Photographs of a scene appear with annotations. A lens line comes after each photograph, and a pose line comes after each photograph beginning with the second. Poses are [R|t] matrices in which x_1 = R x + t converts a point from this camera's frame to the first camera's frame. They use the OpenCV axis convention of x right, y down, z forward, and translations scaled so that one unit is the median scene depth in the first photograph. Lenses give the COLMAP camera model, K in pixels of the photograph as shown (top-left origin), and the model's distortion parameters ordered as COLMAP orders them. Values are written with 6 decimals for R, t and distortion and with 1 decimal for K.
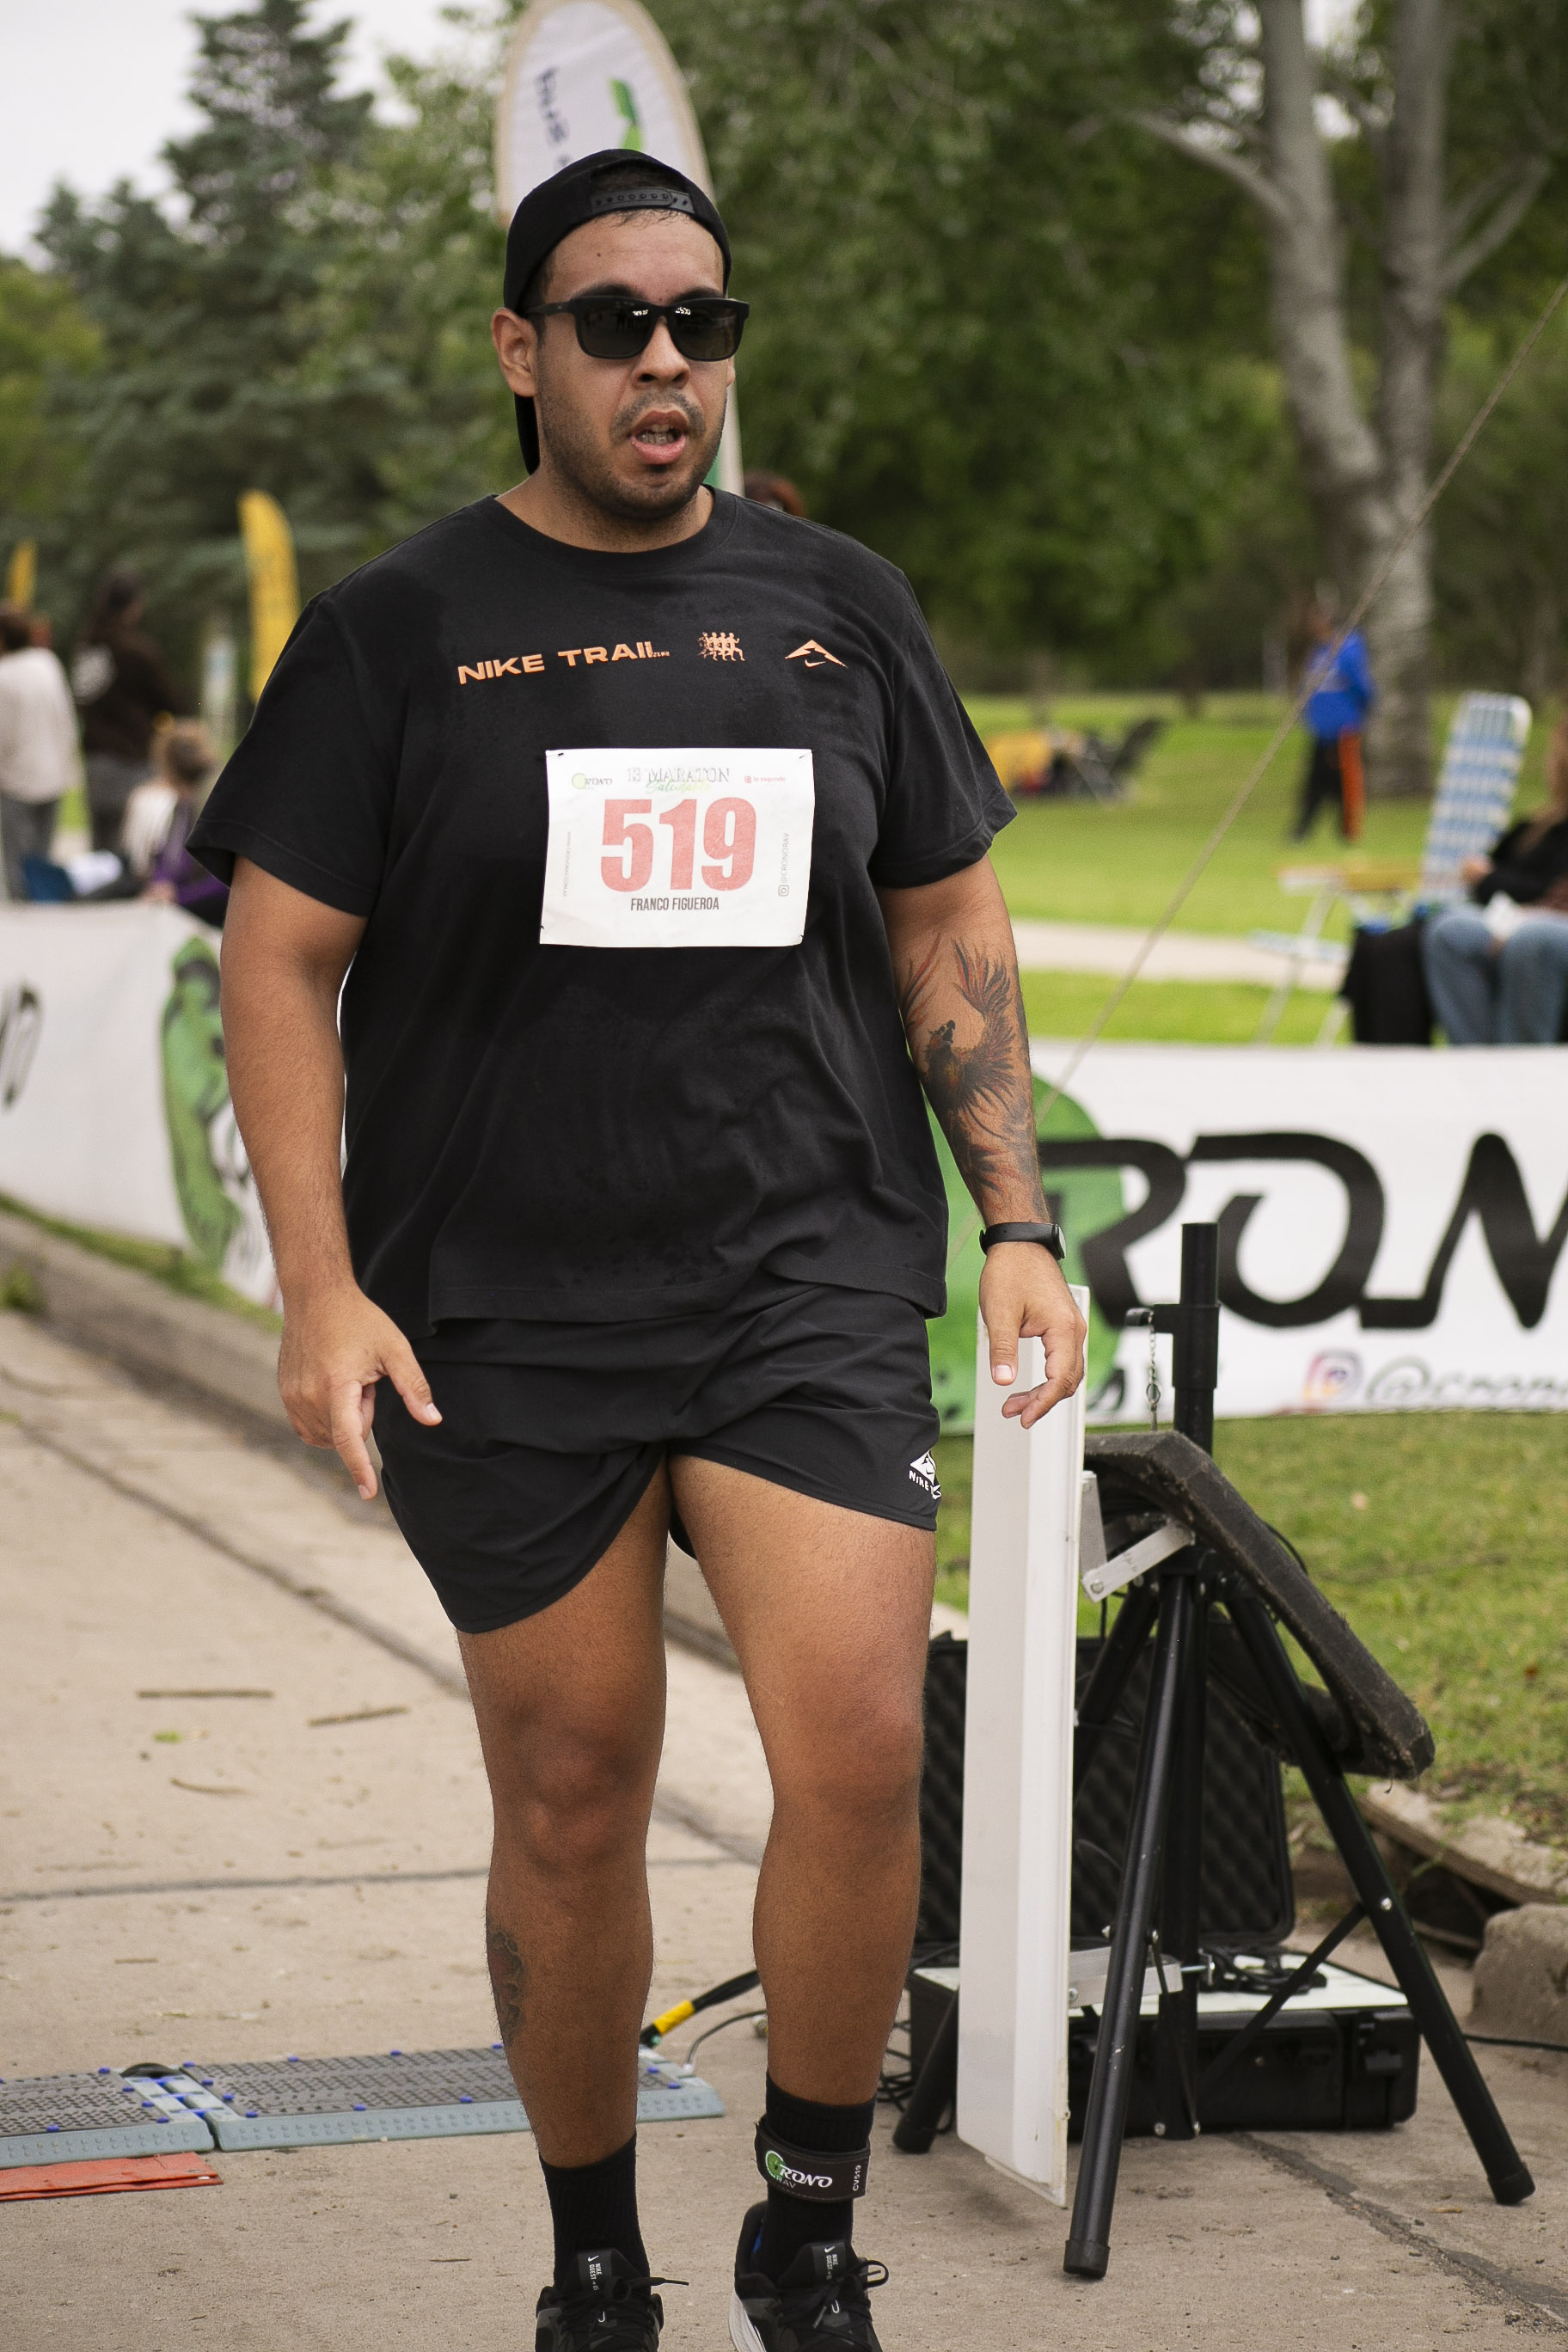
lens RADIAL K [[6544.4, 0, 784.0], [0, 6544.4, 1176.0], [0, 0, 1]] dist [0.246876, 0.724034]
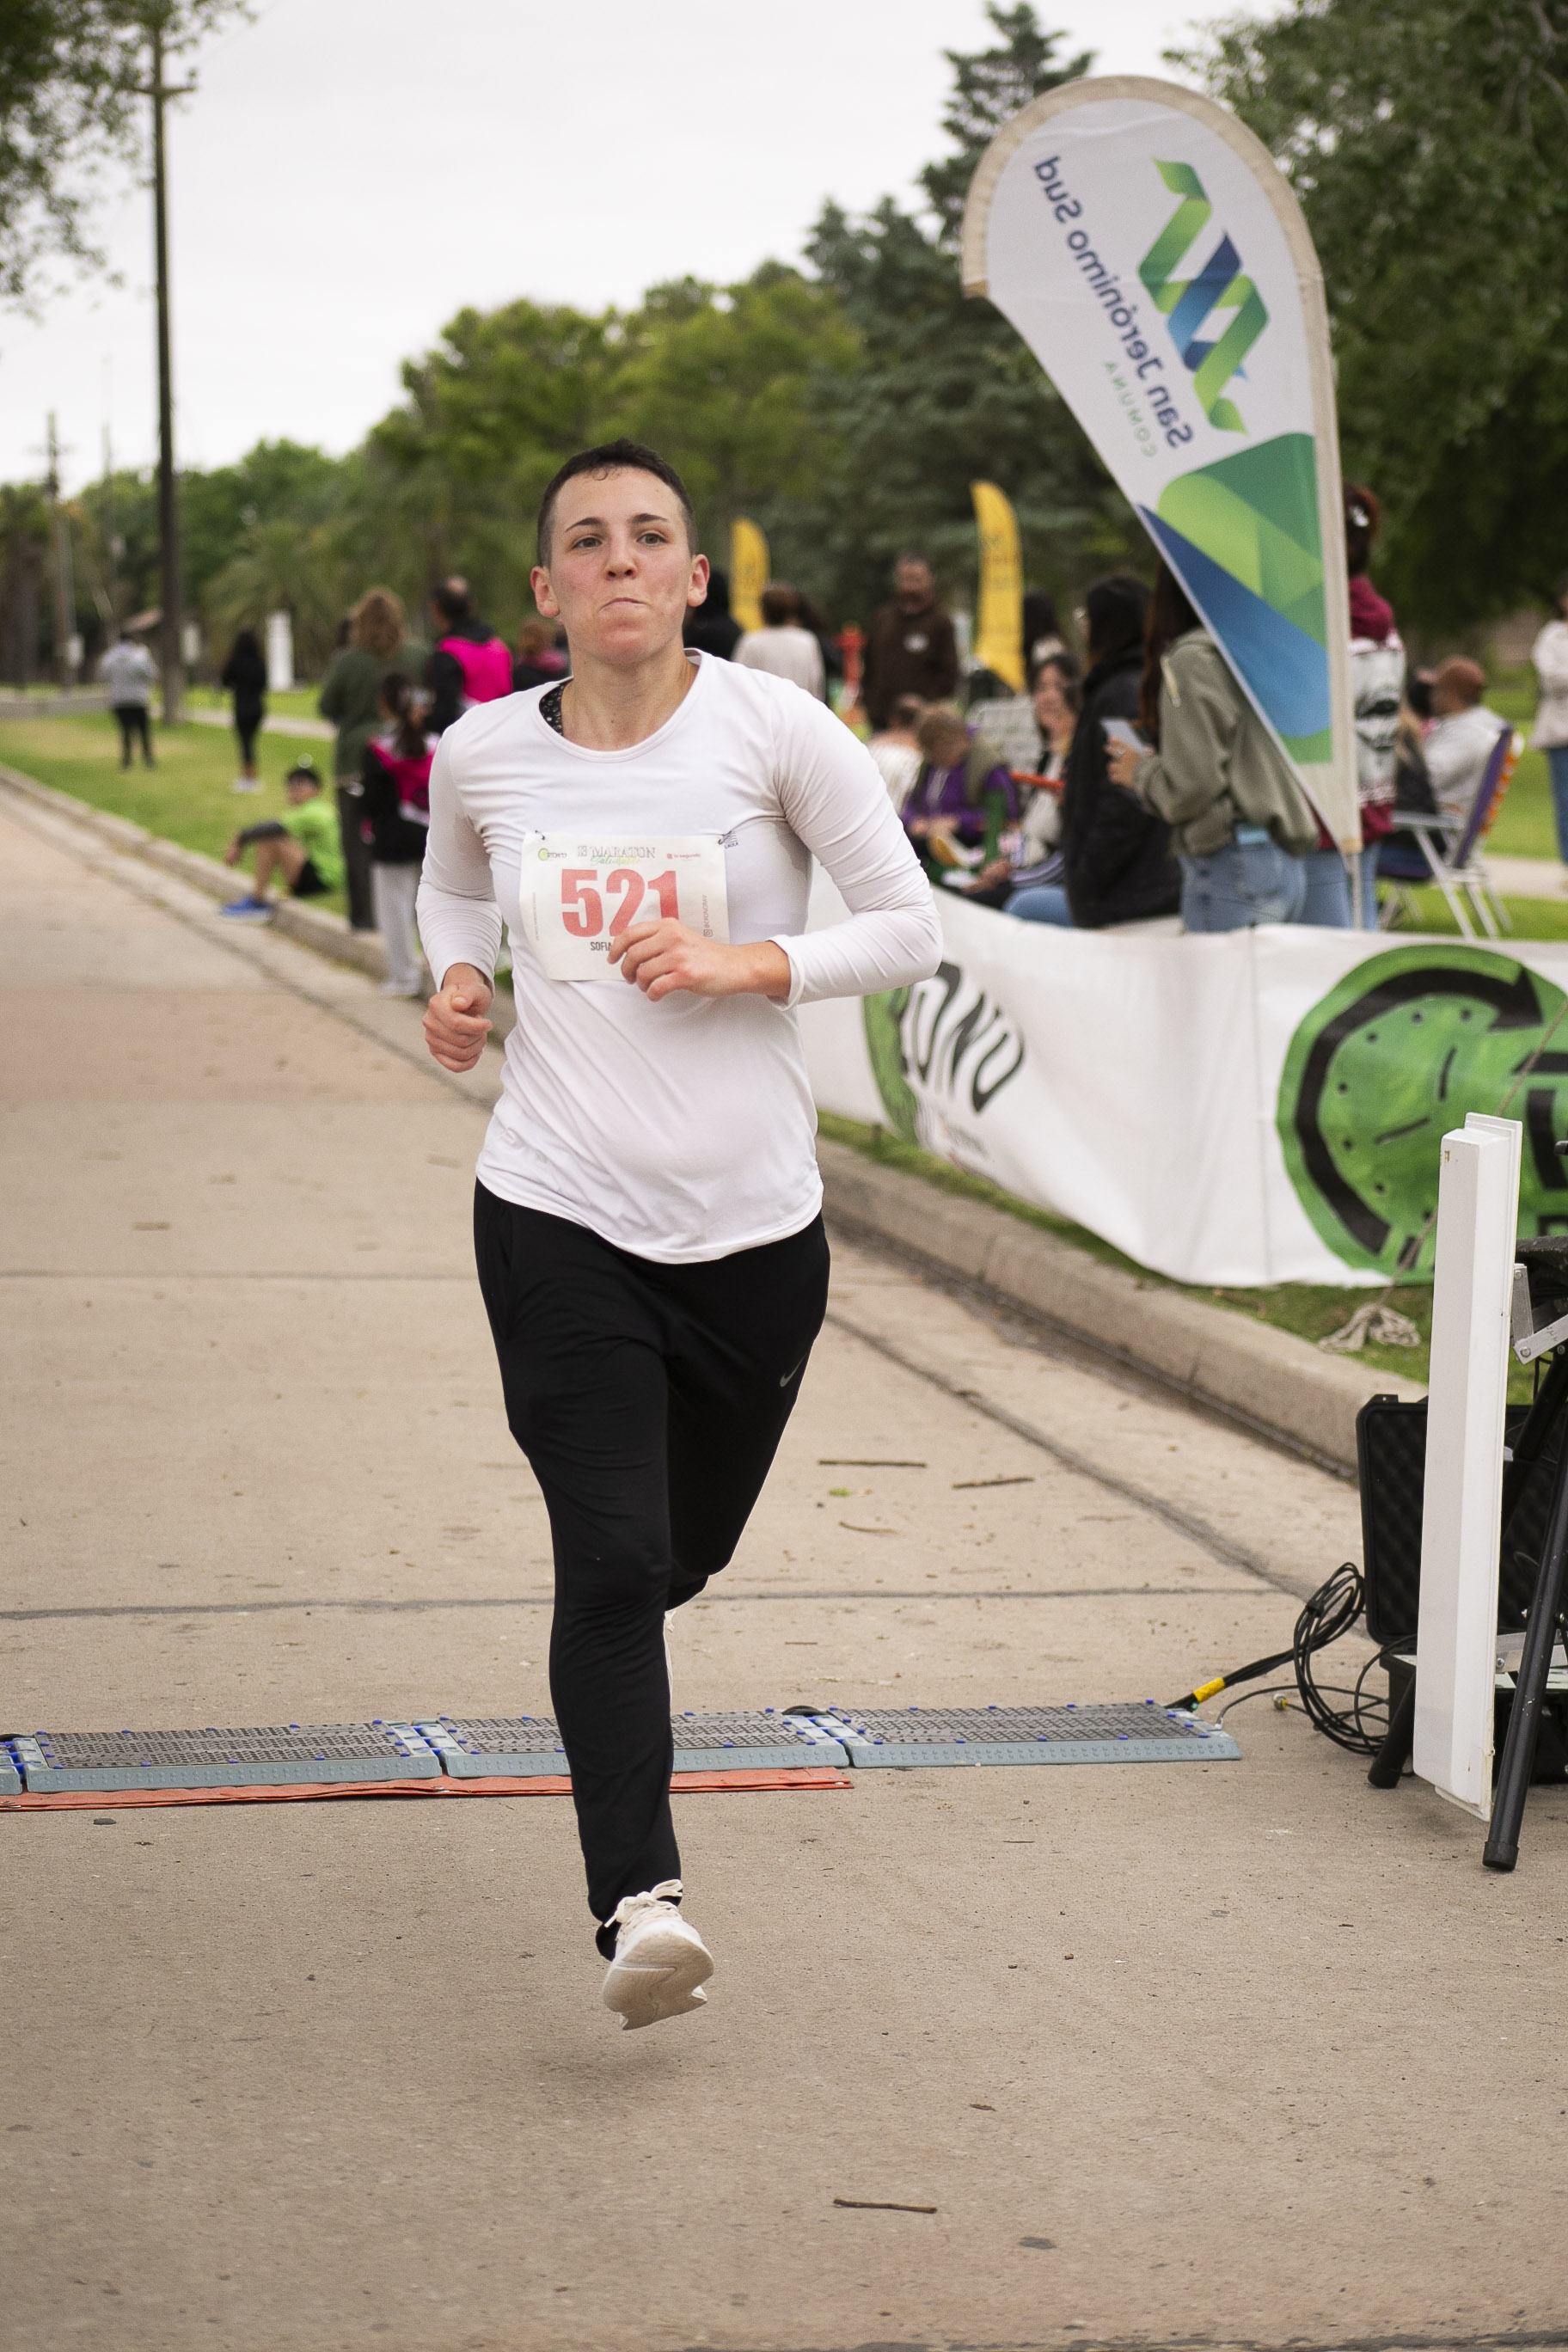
lens RADIAL K [[6041.6, 0, 784.0], [0, 6041.6, 1176.0], [0, 0, 1]] dist [0.078032, 1.048834]
pose [[0.993173, 0.020314, -0.114871, 0.030263], [-0.018982, 0.999739, 0.012686, 0.011986], [0.115099, -0.010419, 0.993299, -0.163526]]
